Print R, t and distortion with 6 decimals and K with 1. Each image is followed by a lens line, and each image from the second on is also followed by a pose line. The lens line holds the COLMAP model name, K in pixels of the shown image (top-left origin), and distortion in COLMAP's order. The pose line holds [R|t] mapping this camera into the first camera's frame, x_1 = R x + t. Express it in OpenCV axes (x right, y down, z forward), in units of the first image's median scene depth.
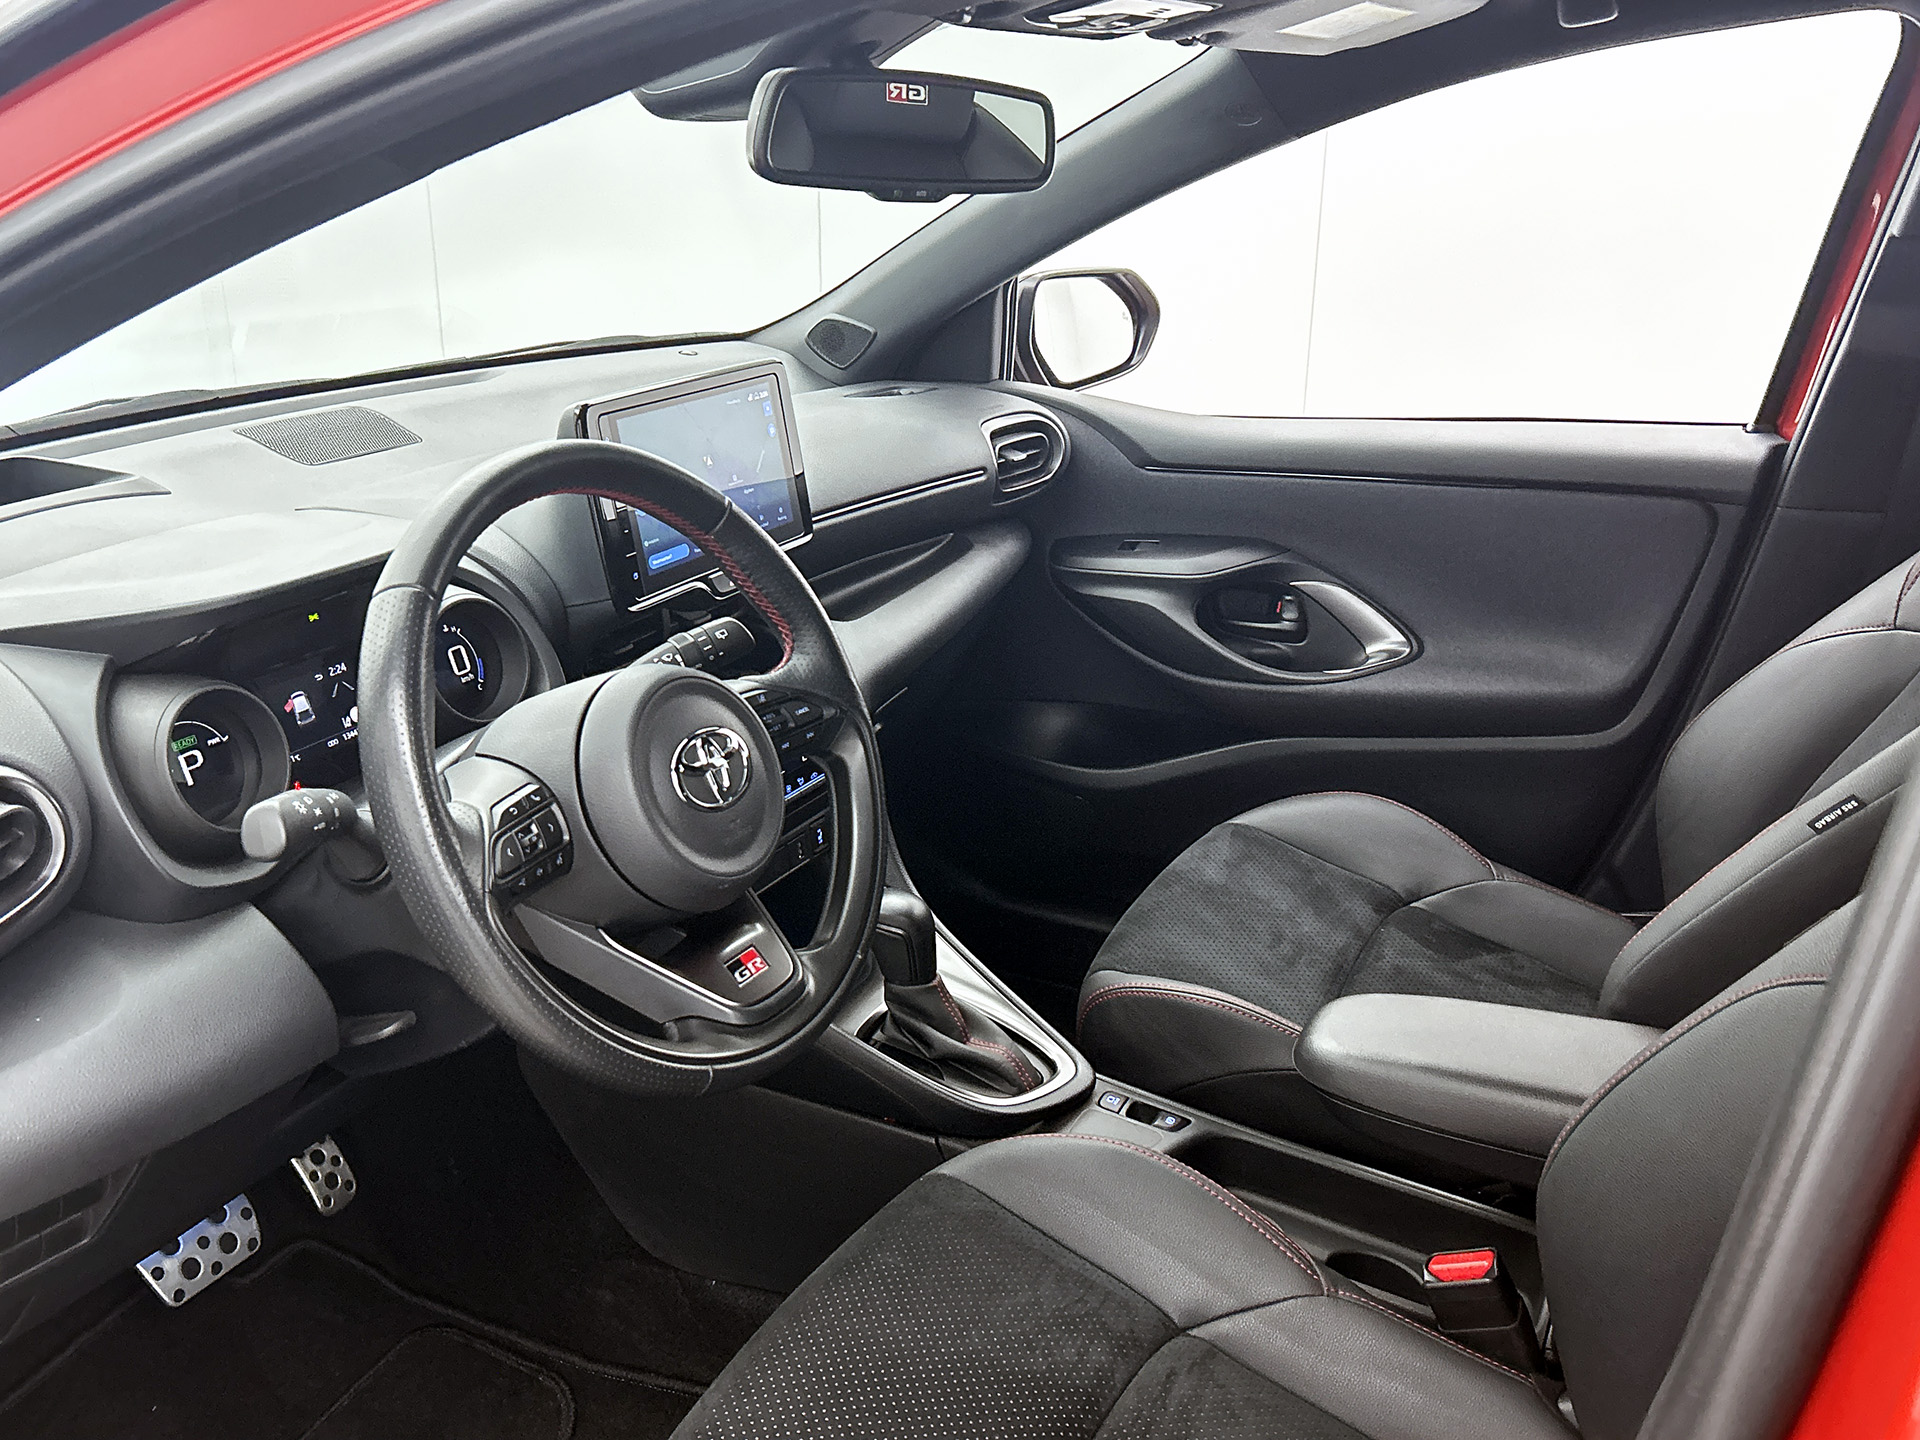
lens RADIAL K [[1691.7, 0, 963.7], [0, 1691.7, 715.7], [0, 0, 1]] dist [0.046230, -0.008070]
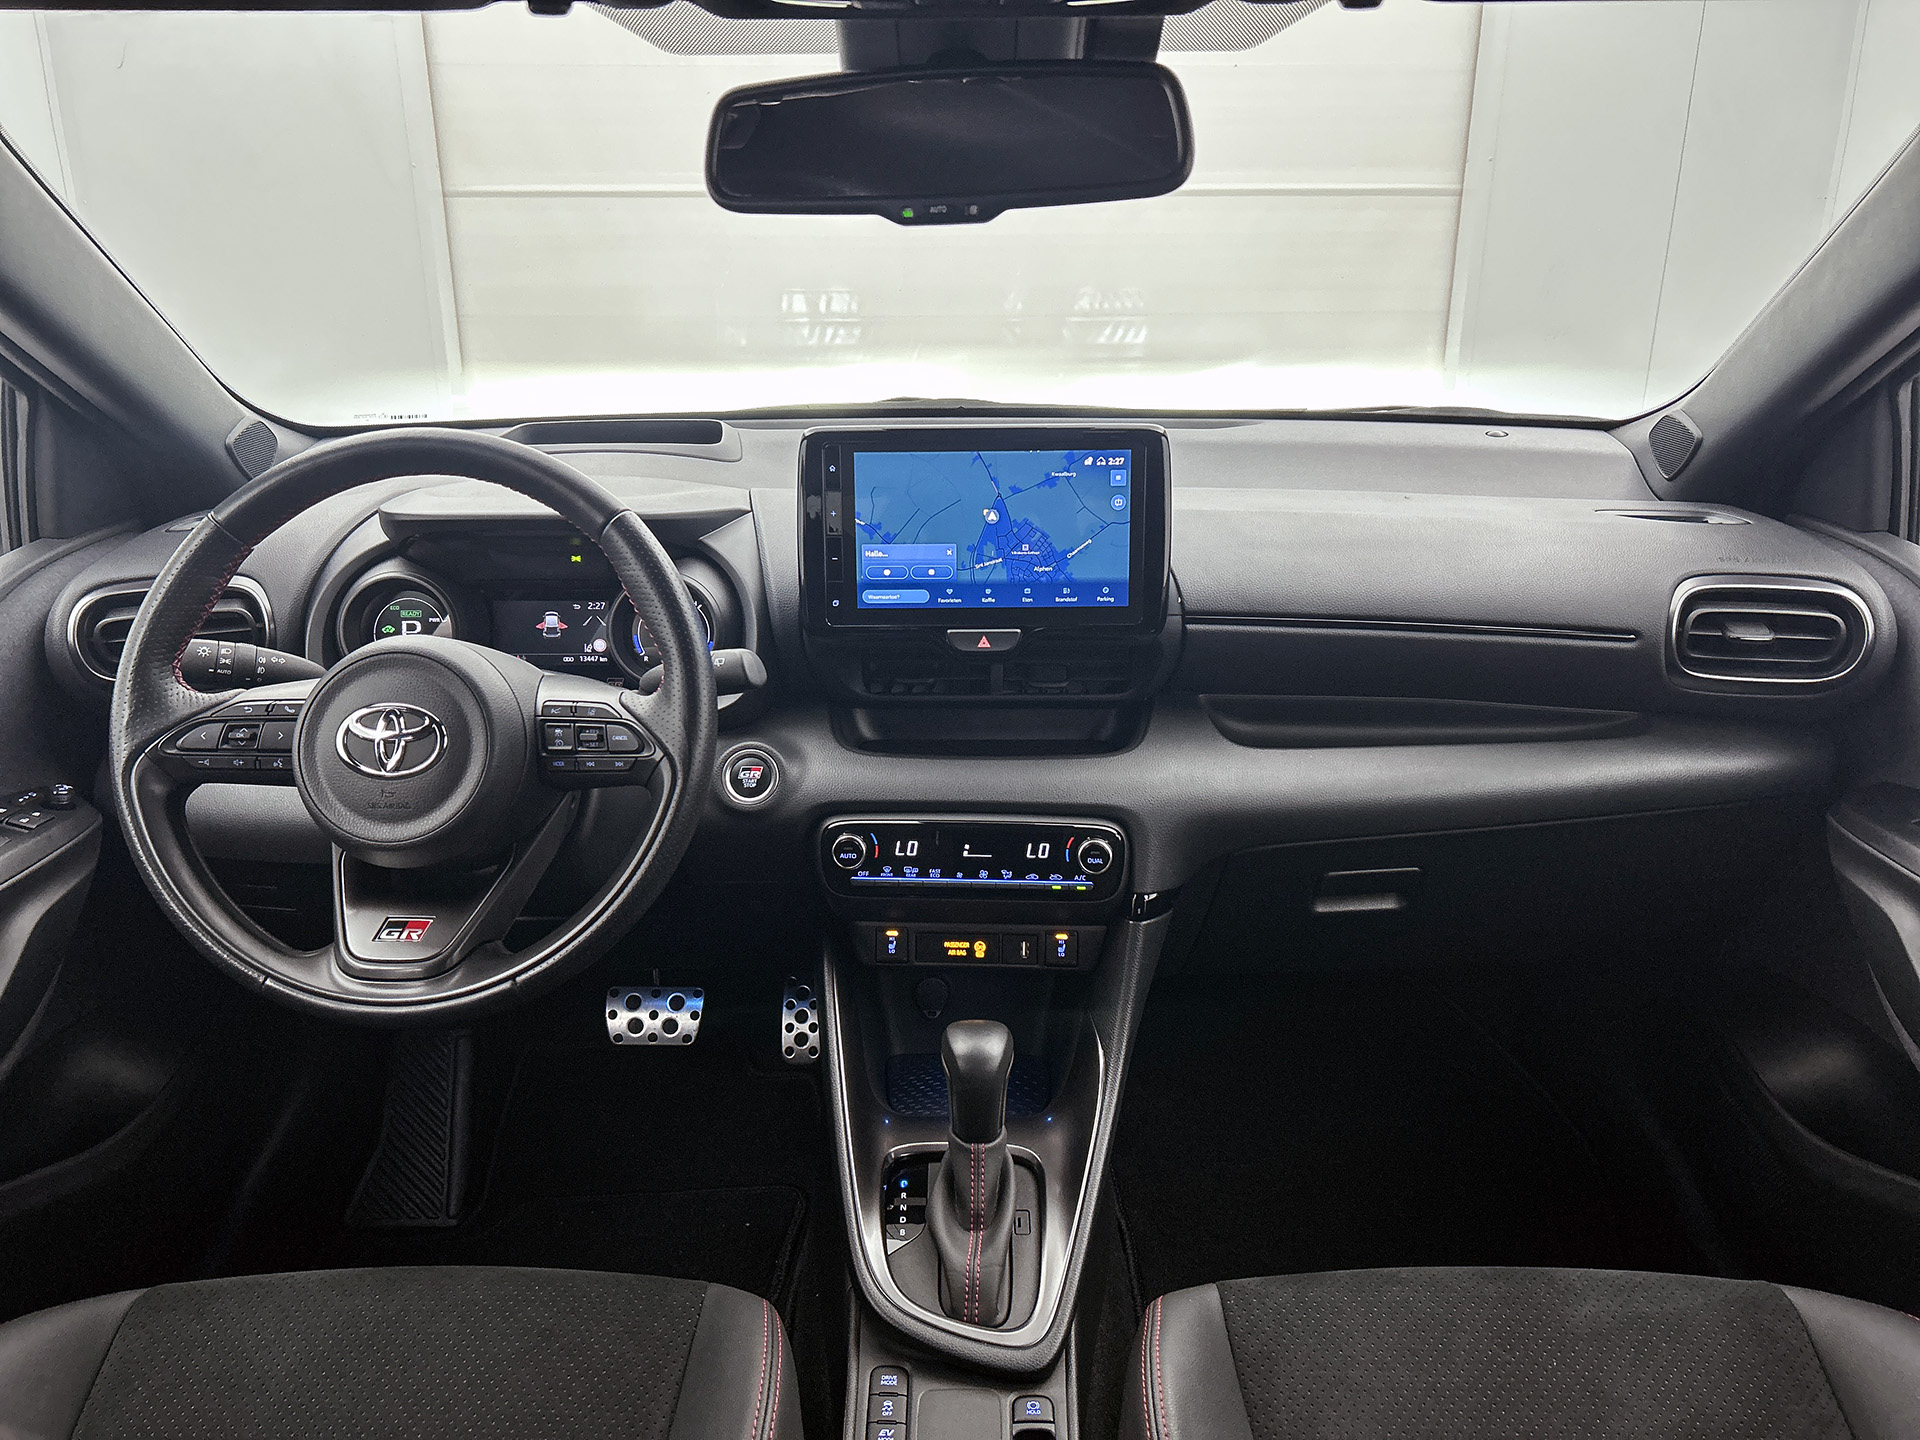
lens RADIAL K [[1453.3, 0, 954.9], [0, 1453.3, 721.8], [0, 0, 1]] dist [0.040645, -0.027018]
pose [[0.421178, 0.290262, -0.859277, 0.571849], [-0.295249, 0.939681, 0.172705, -0.175542], [0.857576, 0.180961, 0.481472, 0.615464]]
